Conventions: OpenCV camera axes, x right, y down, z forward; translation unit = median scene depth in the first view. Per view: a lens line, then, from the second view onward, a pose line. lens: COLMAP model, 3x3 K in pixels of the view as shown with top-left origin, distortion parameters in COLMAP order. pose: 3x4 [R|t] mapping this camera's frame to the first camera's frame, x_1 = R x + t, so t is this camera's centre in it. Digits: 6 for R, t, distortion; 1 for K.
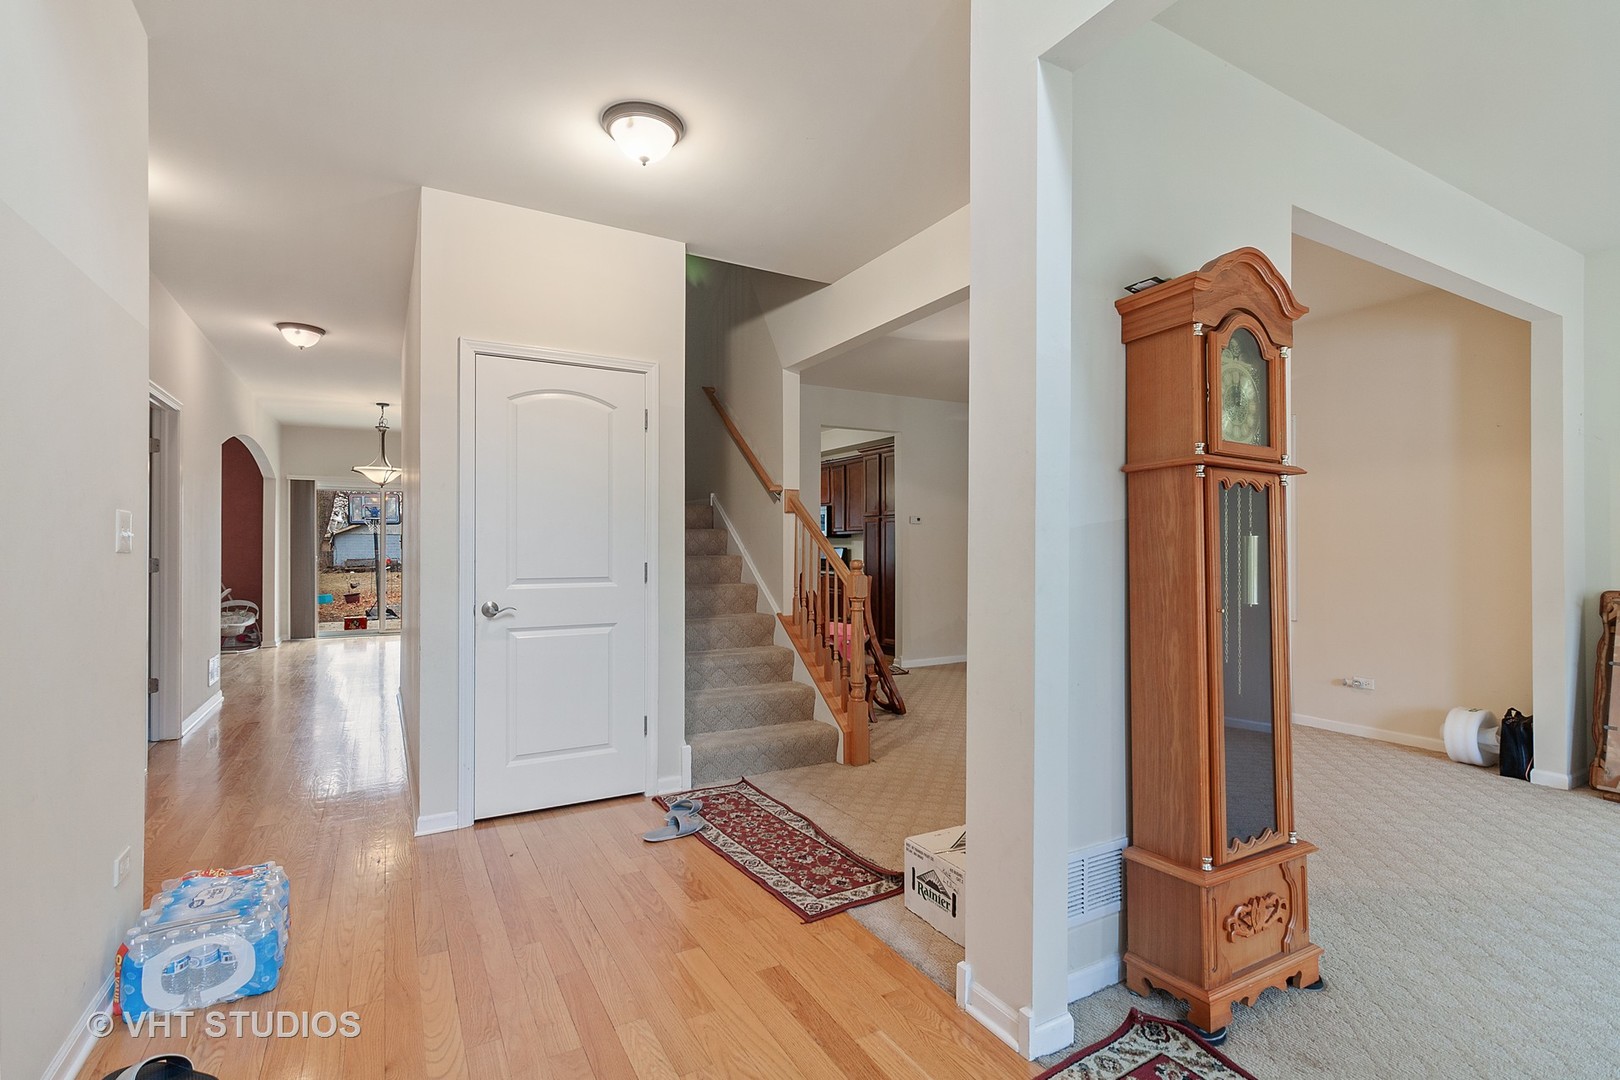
lens RADIAL K [[758.2, 0, 814.5], [0, 758.2, 543.6], [0, 0, 1]] dist [0.000993, 0.000739]
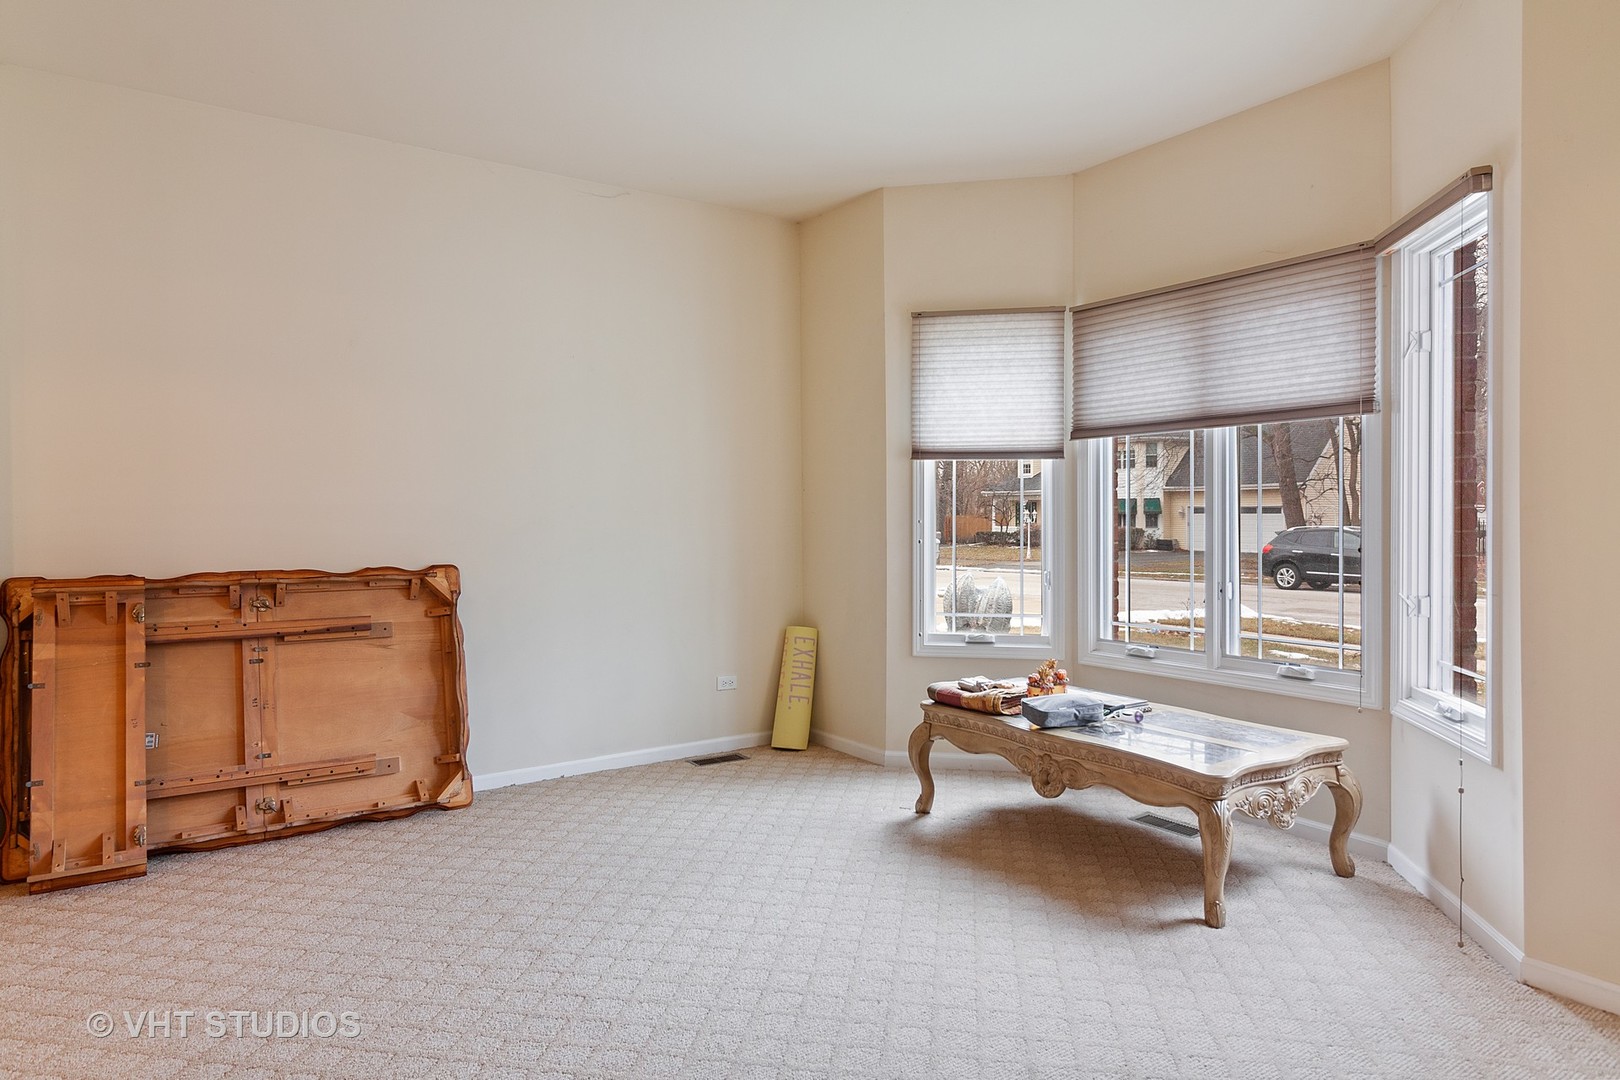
lens RADIAL K [[964.6, 0, 808.6], [0, 964.6, 531.9], [0, 0, 1]] dist [-0.001884, -0.000070]
pose [[-0.093851, -0.016760, 0.995445, 0.152410], [-0.005292, 0.999853, 0.016335, 0.005883], [-0.995572, -0.003735, -0.093925, 0.408979]]
